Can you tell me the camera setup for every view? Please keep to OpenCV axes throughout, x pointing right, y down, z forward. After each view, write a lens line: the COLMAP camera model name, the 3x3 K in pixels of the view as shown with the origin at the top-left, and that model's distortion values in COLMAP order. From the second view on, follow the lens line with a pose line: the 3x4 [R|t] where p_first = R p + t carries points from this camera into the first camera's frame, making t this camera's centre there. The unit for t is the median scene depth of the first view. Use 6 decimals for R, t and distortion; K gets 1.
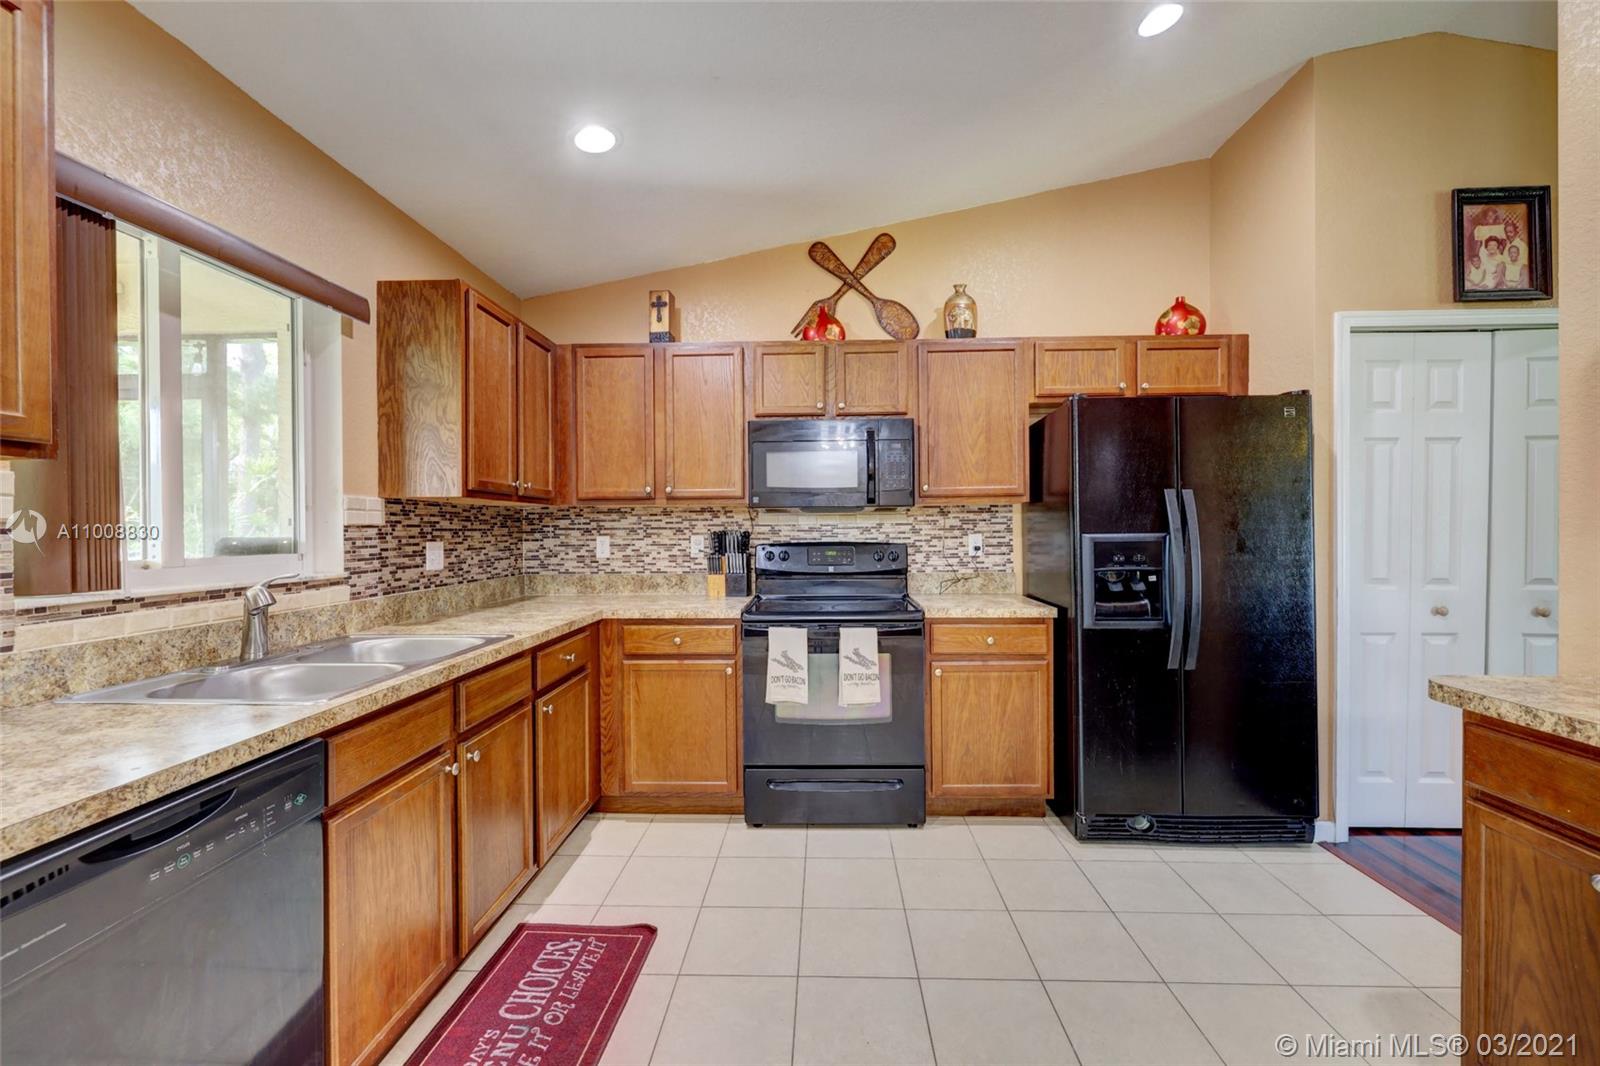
lens RADIAL K [[665.4, 0, 802.9], [0, 665.4, 532.0], [0, 0, 1]] dist [-0.001426, -0.000346]
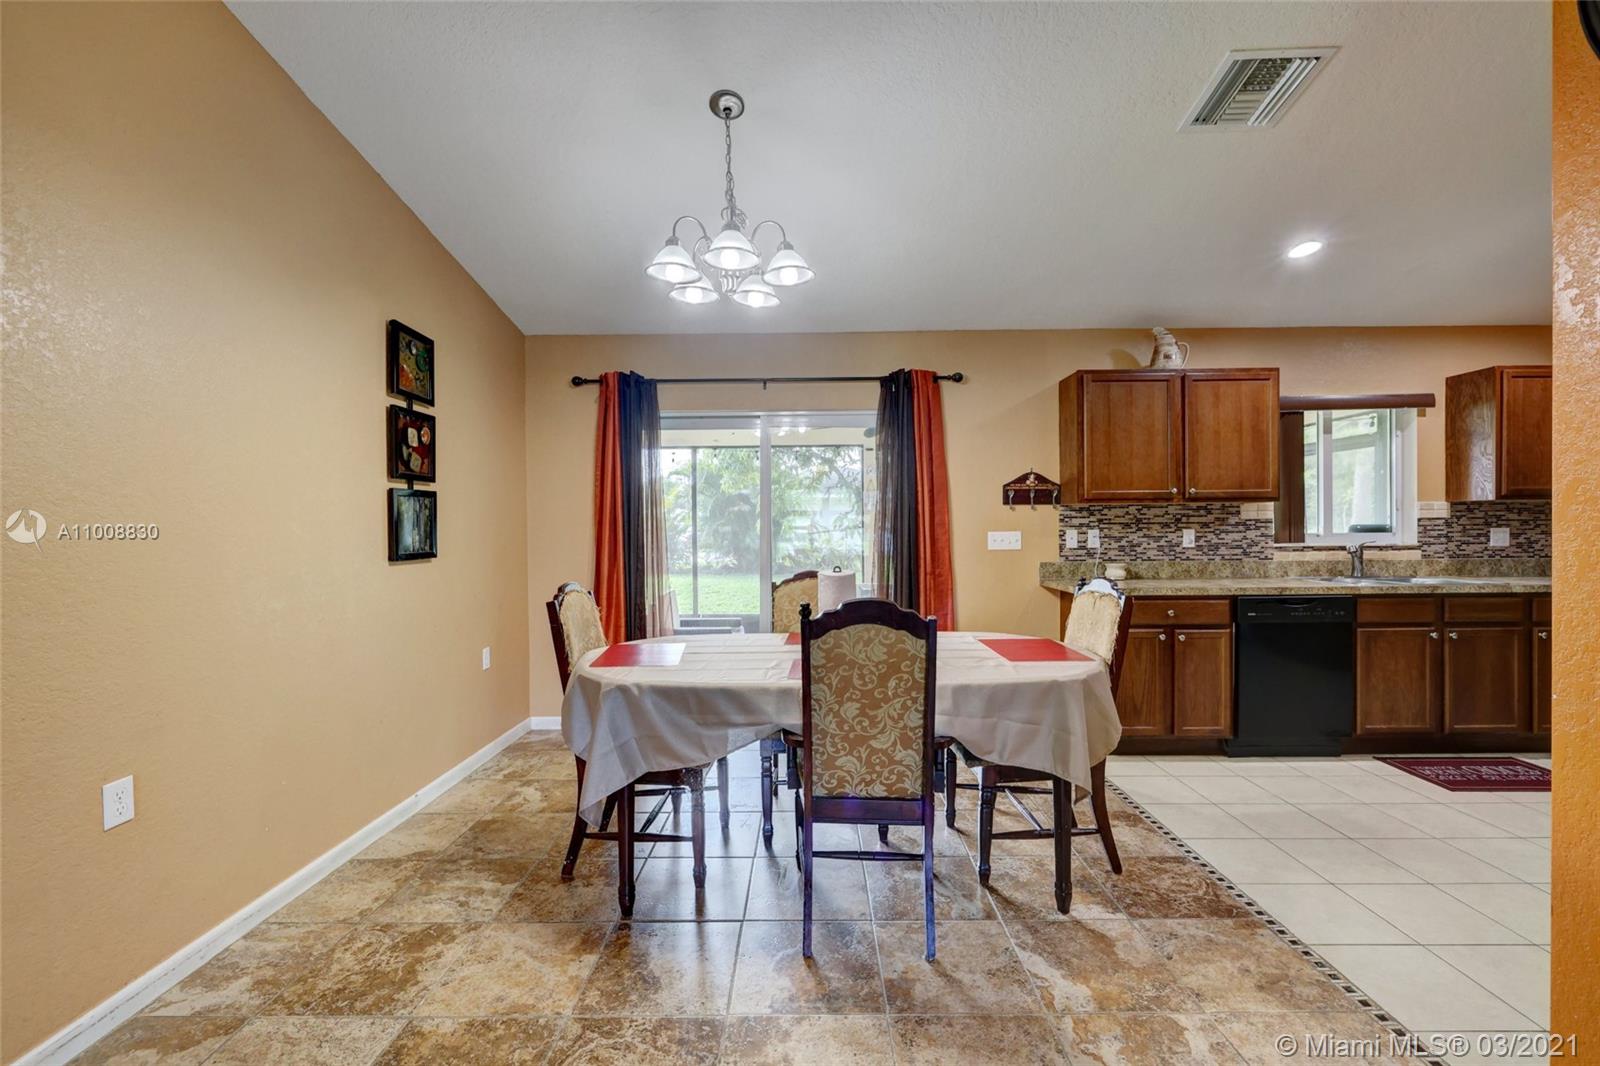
lens RADIAL K [[660.7, 0, 803.5], [0, 660.7, 532.7], [0, 0, 1]] dist [-0.002622, -0.000197]
pose [[0.023357, 0.016091, -0.999598, 0.894843], [0.003664, 0.999862, 0.016180, -0.004523], [0.999720, -0.004041, 0.023295, -0.617644]]
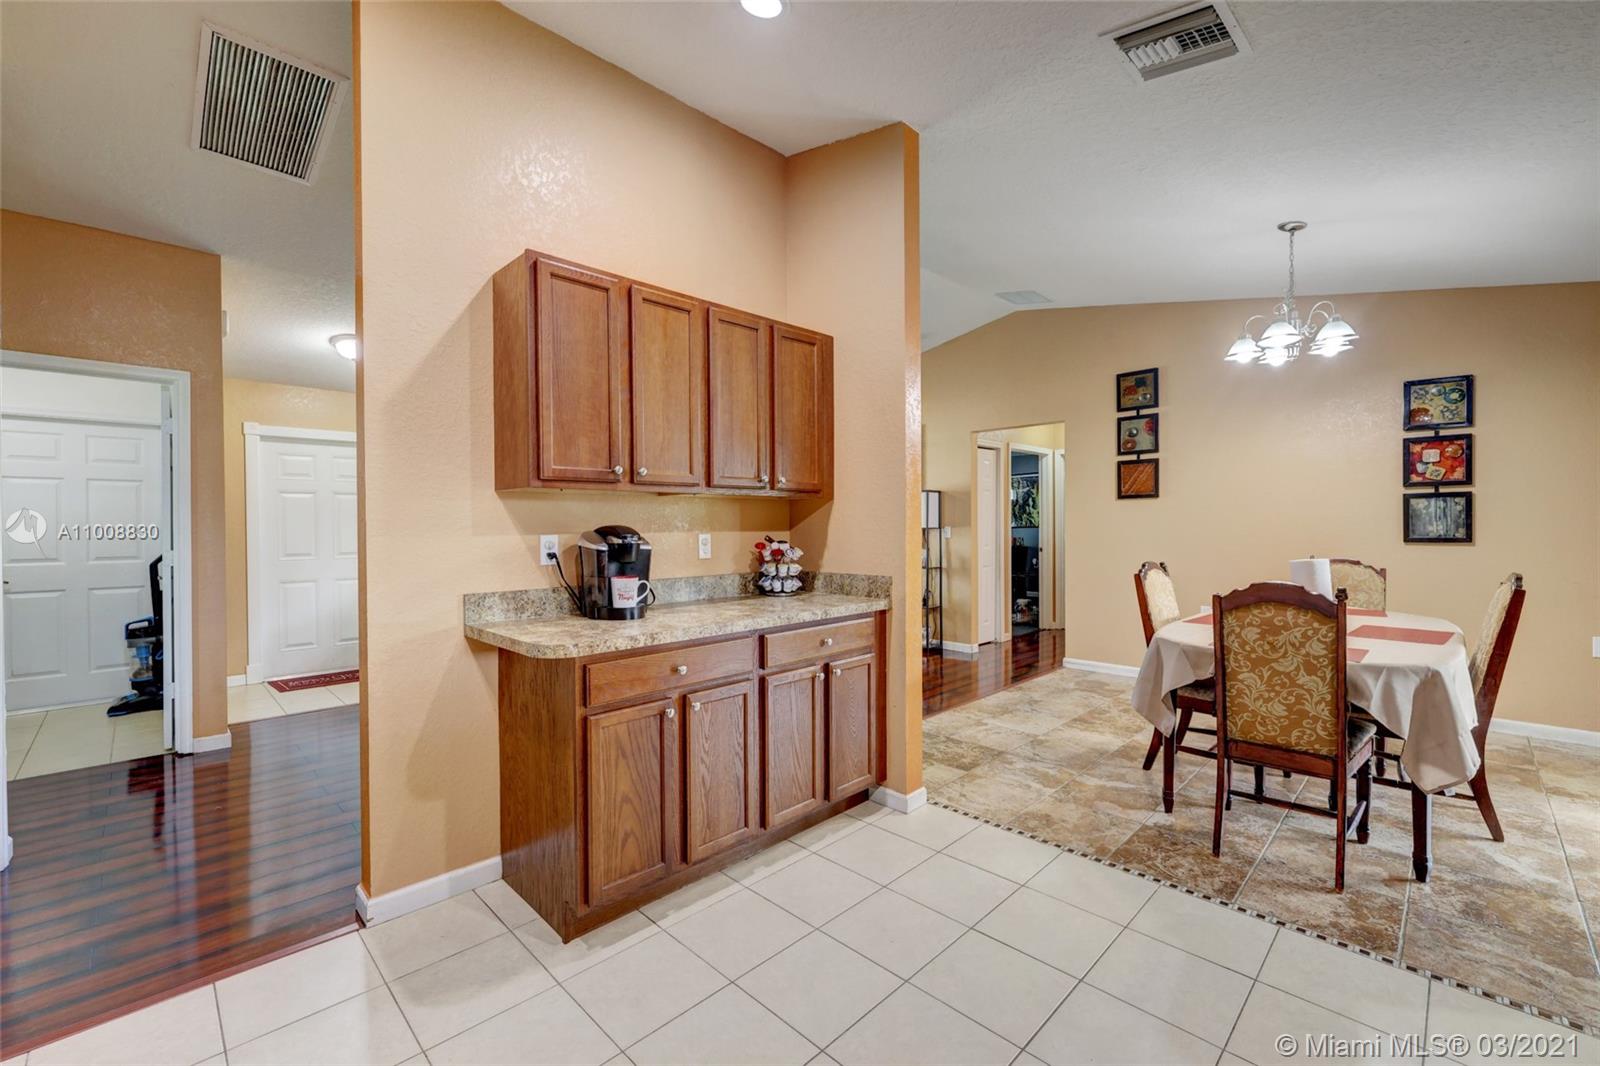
lens RADIAL K [[664.9, 0, 796.9], [0, 664.9, 528.8], [0, 0, 1]] dist [-0.001392, -0.000236]
pose [[-0.730535, 0.005729, 0.682852, -0.147400], [0.012221, 0.999914, 0.004686, -0.002124], [-0.682766, 0.011769, -0.730542, 0.848000]]
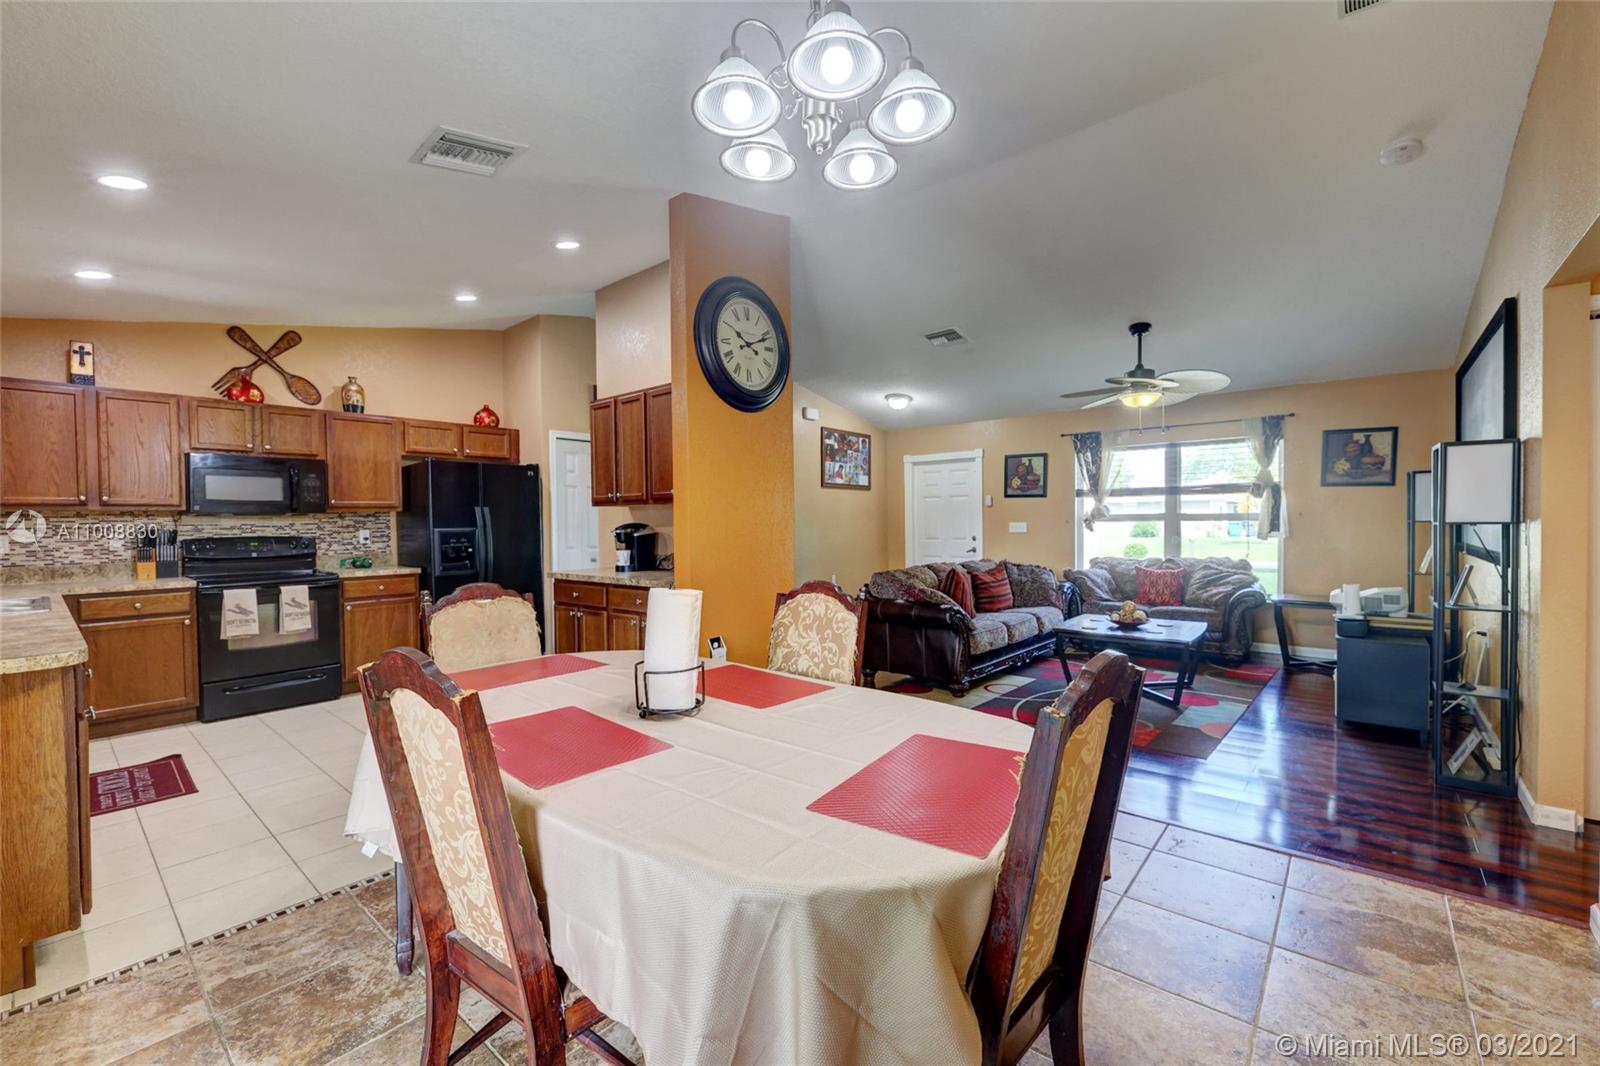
lens RADIAL K [[660.7, 0, 803.5], [0, 660.7, 532.7], [0, 0, 1]] dist [-0.002622, -0.000197]
pose [[0.619673, -0.013920, 0.784737, -0.415527], [0.011485, 0.999896, 0.008667, 0.009892], [-0.784776, 0.003642, 0.619768, -1.020077]]
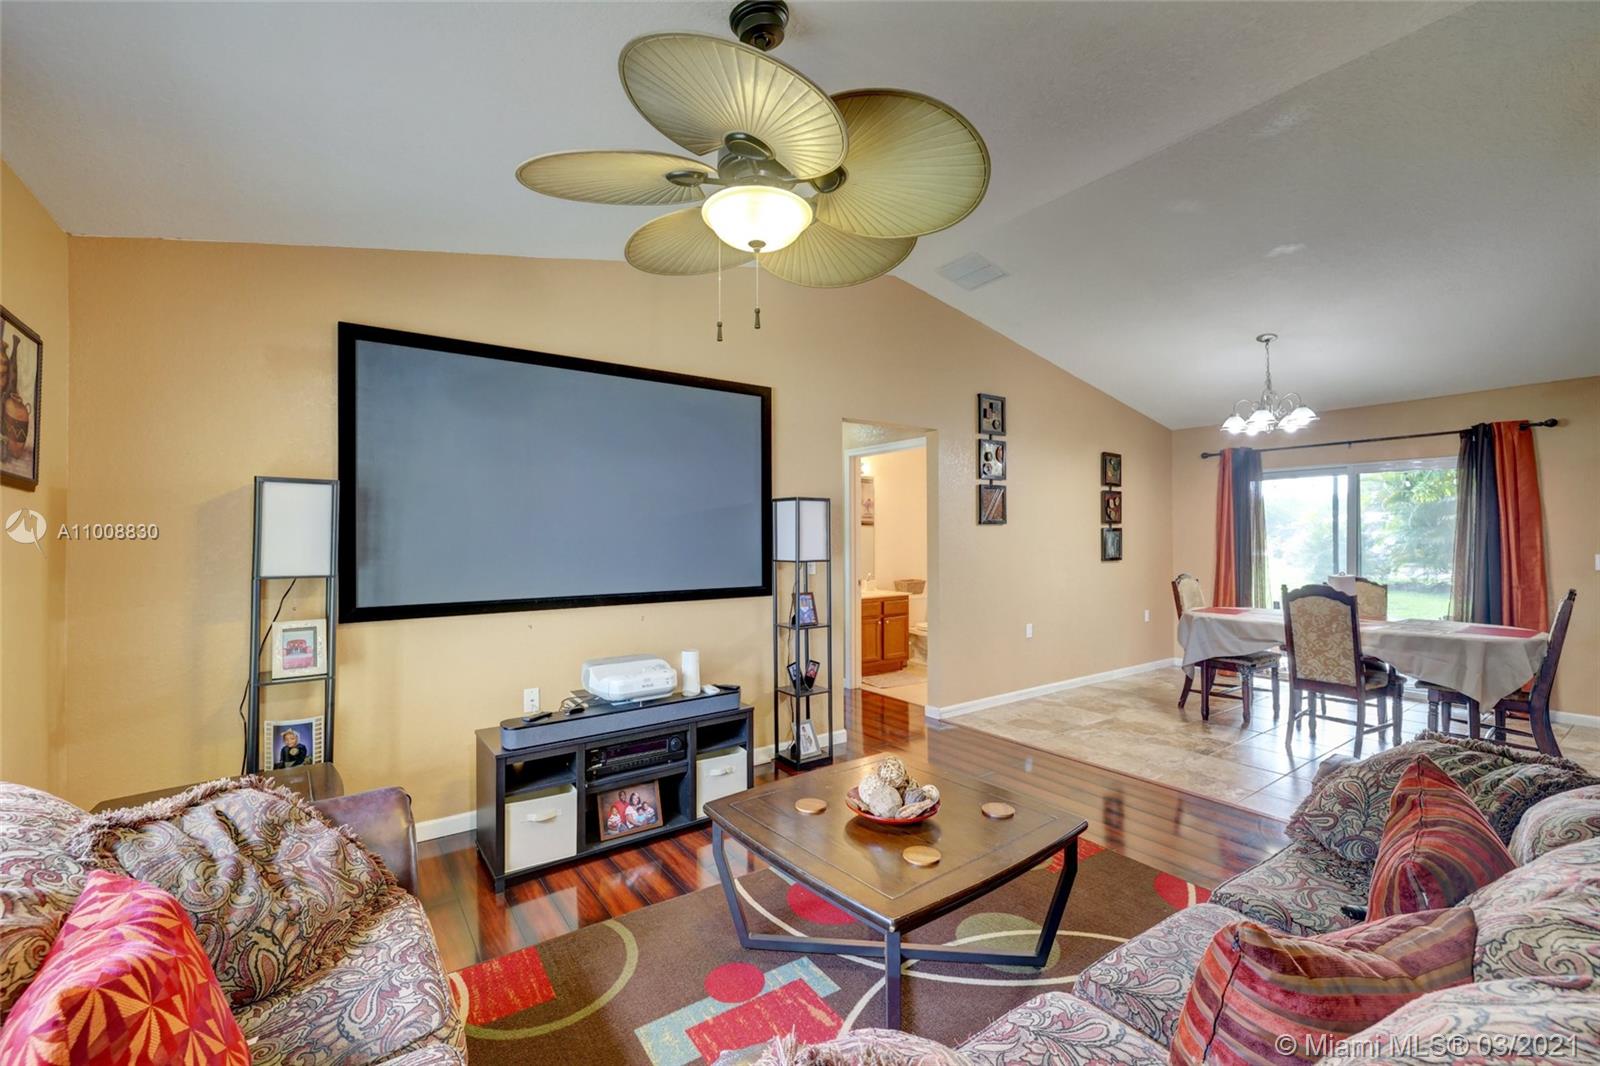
lens RADIAL K [[665.4, 0, 802.9], [0, 665.4, 532.0], [0, 0, 1]] dist [-0.001426, -0.000346]
pose [[-0.794098, 0.005509, -0.607765, 2.036903], [0.006387, 0.999979, 0.000720, -0.051971], [0.607756, -0.003310, -0.794117, -0.056352]]
